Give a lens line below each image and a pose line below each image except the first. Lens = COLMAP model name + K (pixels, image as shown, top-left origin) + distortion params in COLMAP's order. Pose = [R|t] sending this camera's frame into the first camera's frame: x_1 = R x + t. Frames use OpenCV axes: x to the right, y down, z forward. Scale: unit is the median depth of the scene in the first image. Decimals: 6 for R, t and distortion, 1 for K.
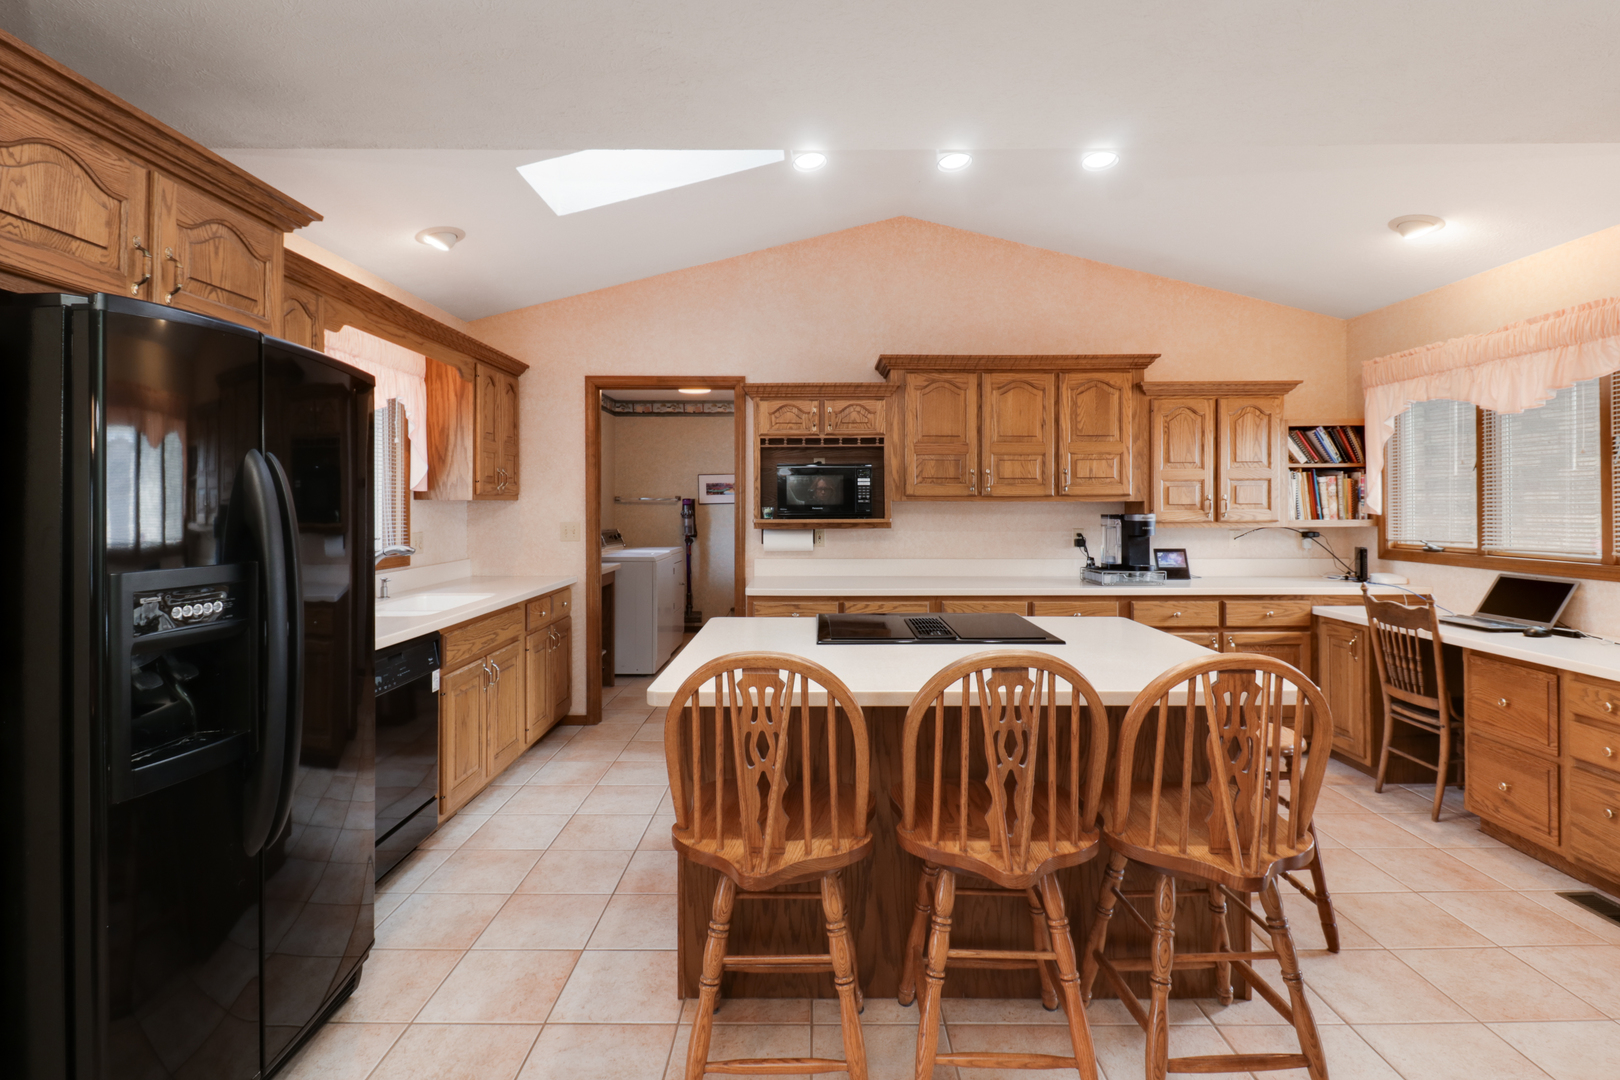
lens RADIAL K [[785.8, 0, 807.8], [0, 785.8, 504.6], [0, 0, 1]] dist [0.021307, -0.000292]
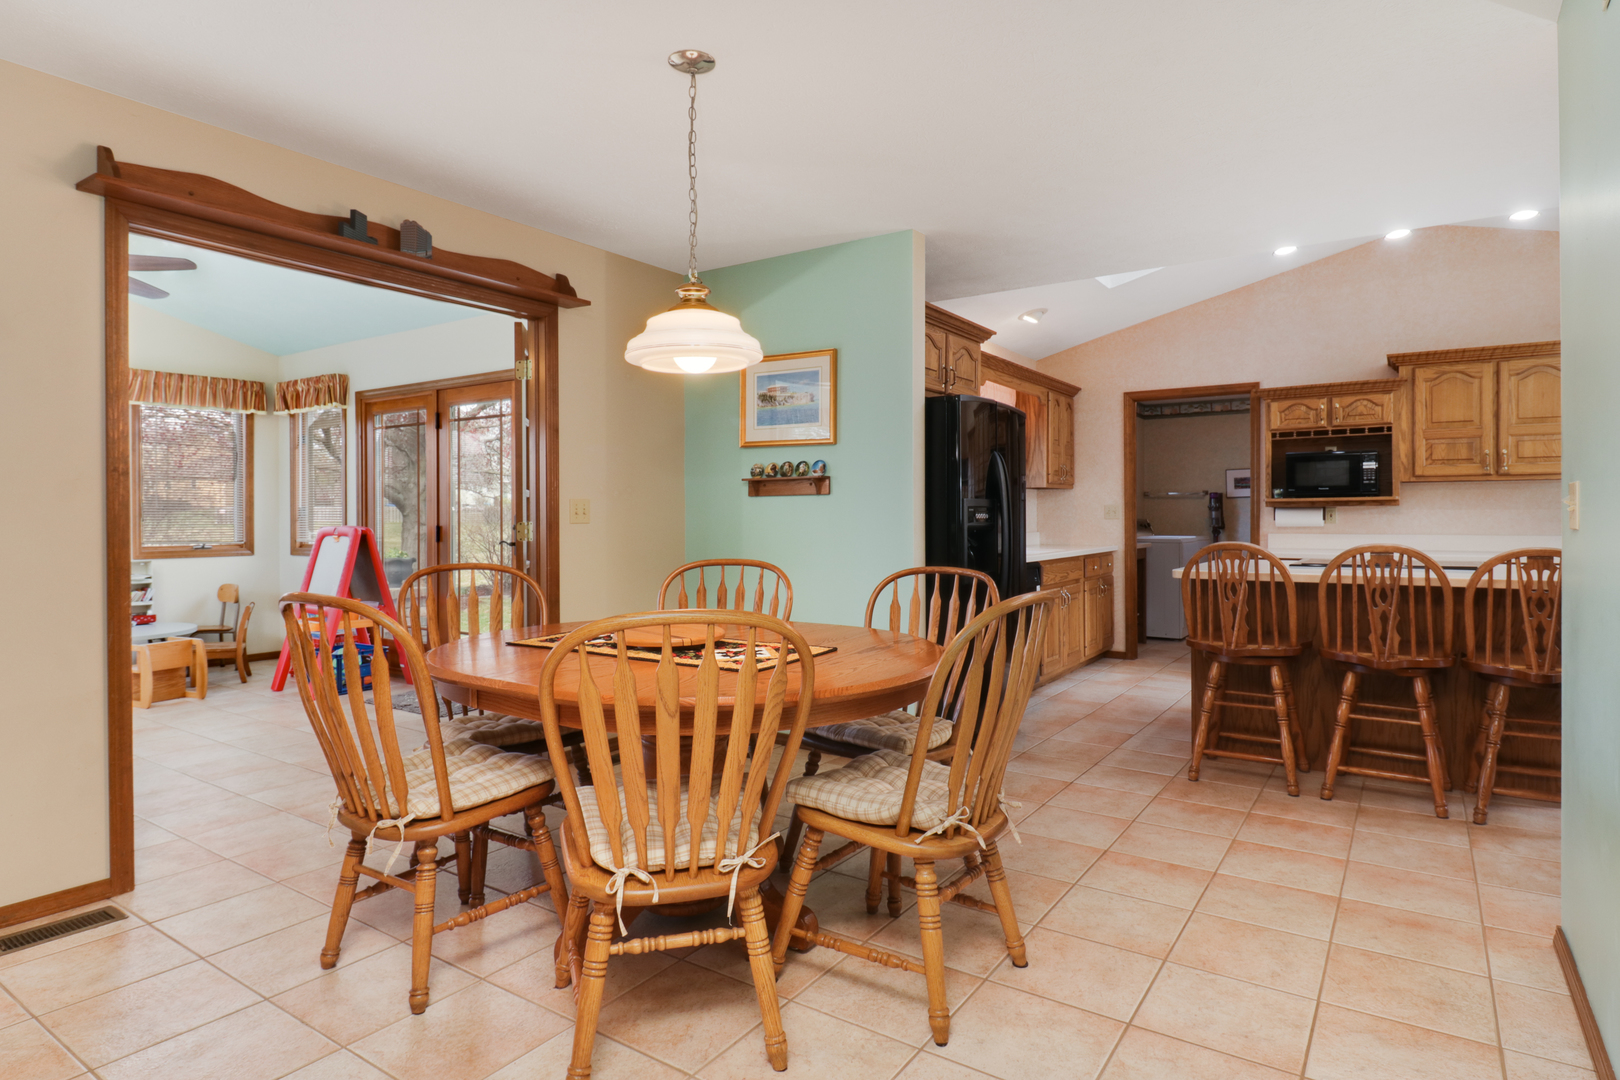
lens RADIAL K [[899.4, 0, 813.5], [0, 899.4, 518.4], [0, 0, 1]] dist [0.002913, -0.000543]
pose [[0.833585, -0.001803, -0.552389, 0.119423], [0.001723, 0.999998, -0.000664, 0.048762], [0.552389, -0.000398, 0.833586, -0.562284]]
